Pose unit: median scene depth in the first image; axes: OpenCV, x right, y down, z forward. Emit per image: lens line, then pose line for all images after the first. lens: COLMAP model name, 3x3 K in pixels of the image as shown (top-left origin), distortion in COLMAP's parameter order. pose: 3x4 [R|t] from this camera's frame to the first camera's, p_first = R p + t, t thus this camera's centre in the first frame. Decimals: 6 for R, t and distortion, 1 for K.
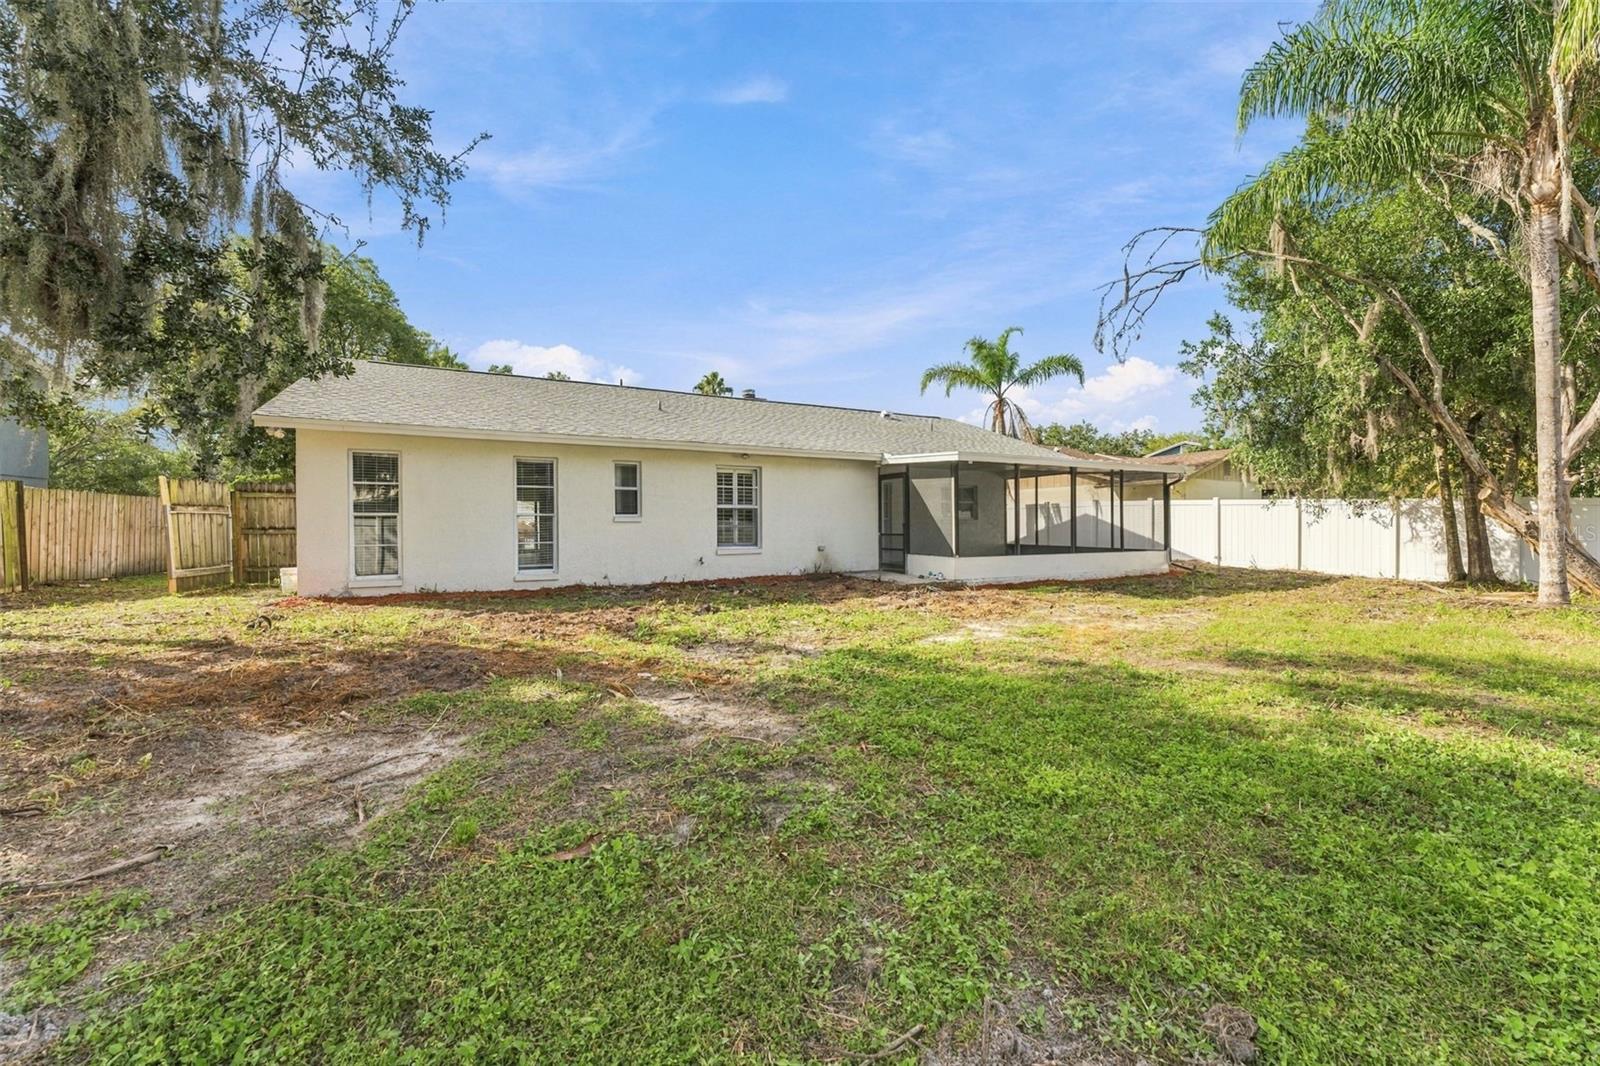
lens RADIAL K [[643.2, 0, 800.0], [0, 643.2, 533.0], [0, 0, 1]] dist [0.000327, -0.000109]
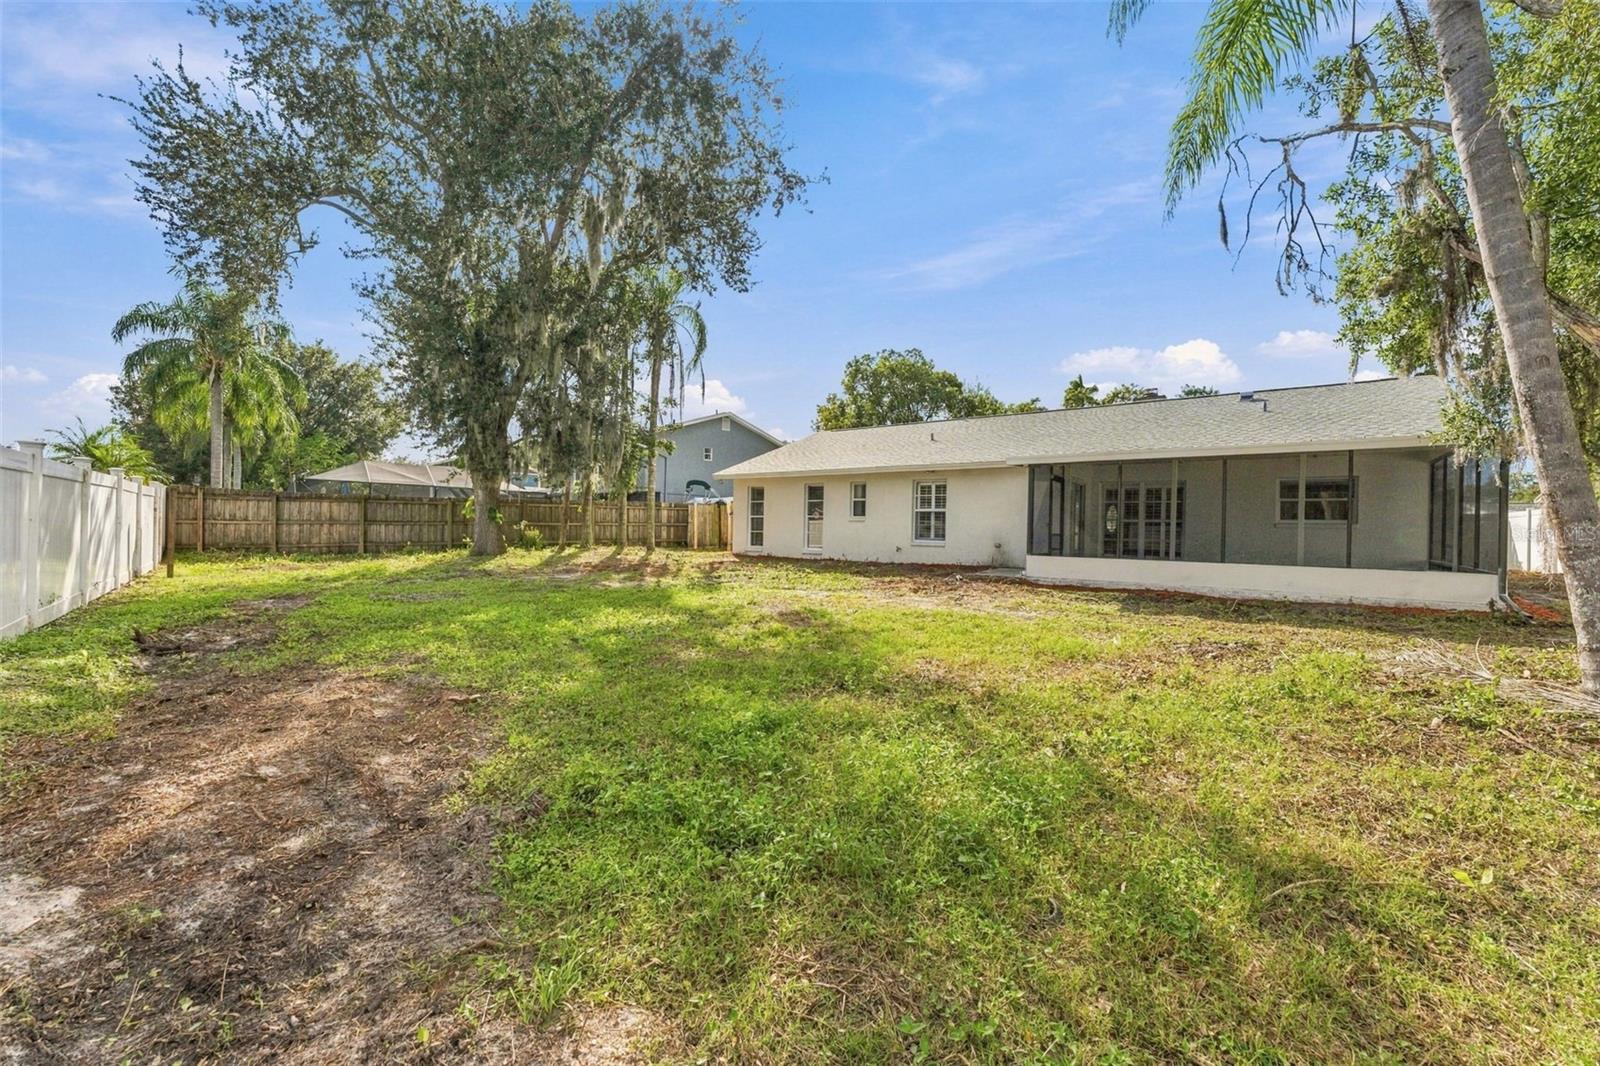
lens RADIAL K [[643.2, 0, 800.0], [0, 643.2, 533.0], [0, 0, 1]] dist [0.000327, -0.000109]
pose [[0.435117, 0.021718, -0.900112, 0.945879], [-0.023948, 0.999635, 0.012543, -0.003683], [0.900056, 0.016098, 0.435478, 0.172127]]
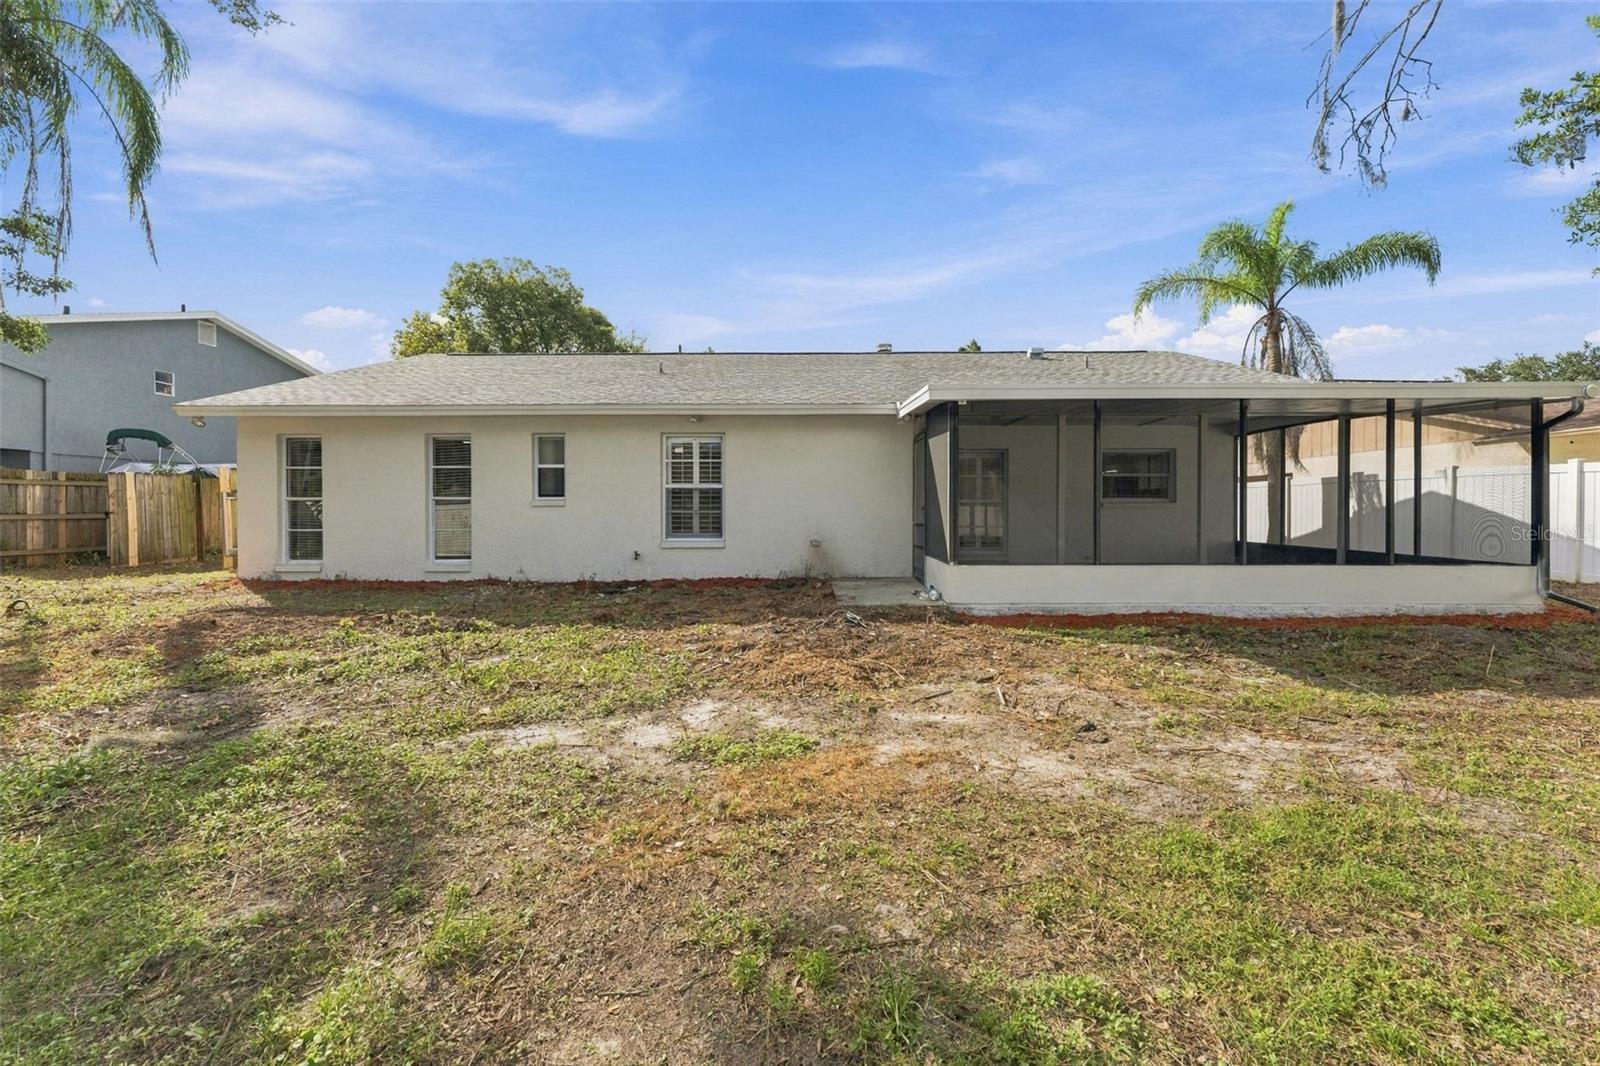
lens RADIAL K [[643.2, 0, 800.0], [0, 643.2, 533.0], [0, 0, 1]] dist [0.000327, -0.000109]
pose [[0.880154, 0.019132, -0.474302, 0.365051], [-0.006995, 0.999602, 0.027341, -0.006643], [0.474637, -0.020747, 0.879937, 0.368239]]
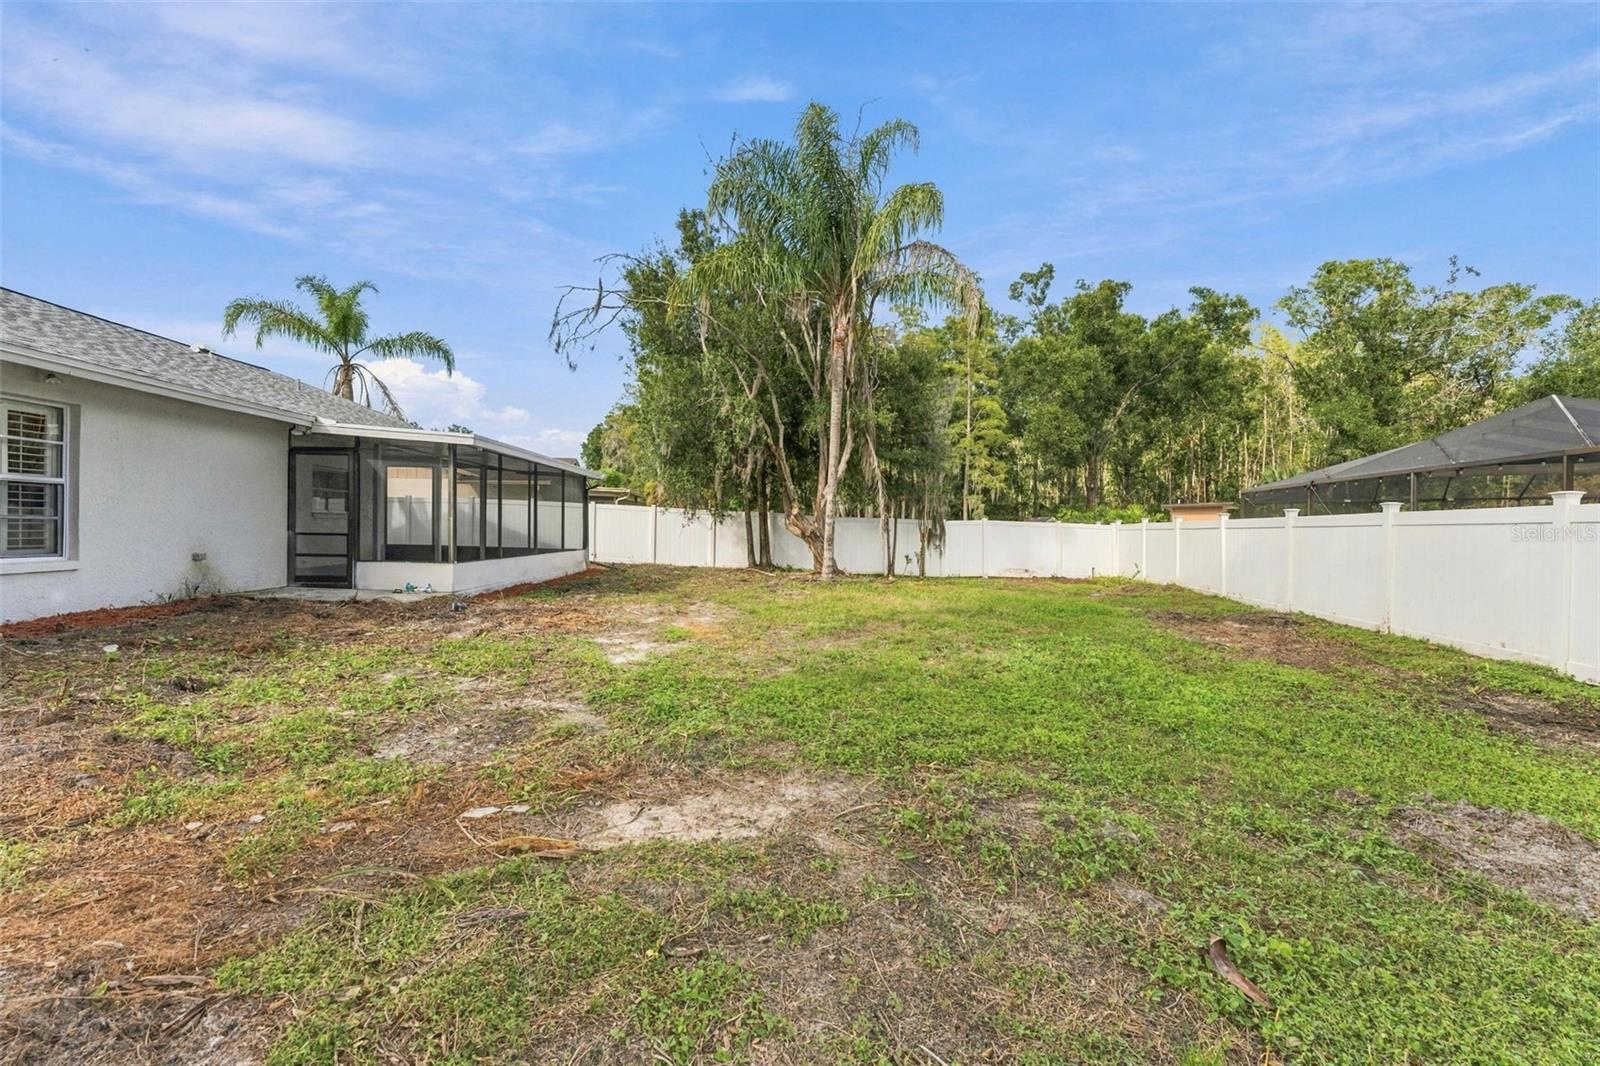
lens RADIAL K [[625.4, 0, 800.0], [0, 625.4, 533.0], [0, 0, 1]] dist [0.000352, -0.000008]
pose [[0.449462, 0.006287, 0.893277, -0.244075], [-0.013009, 0.999915, -0.000492, -0.005765], [-0.893205, -0.011399, 0.449506, 0.240318]]
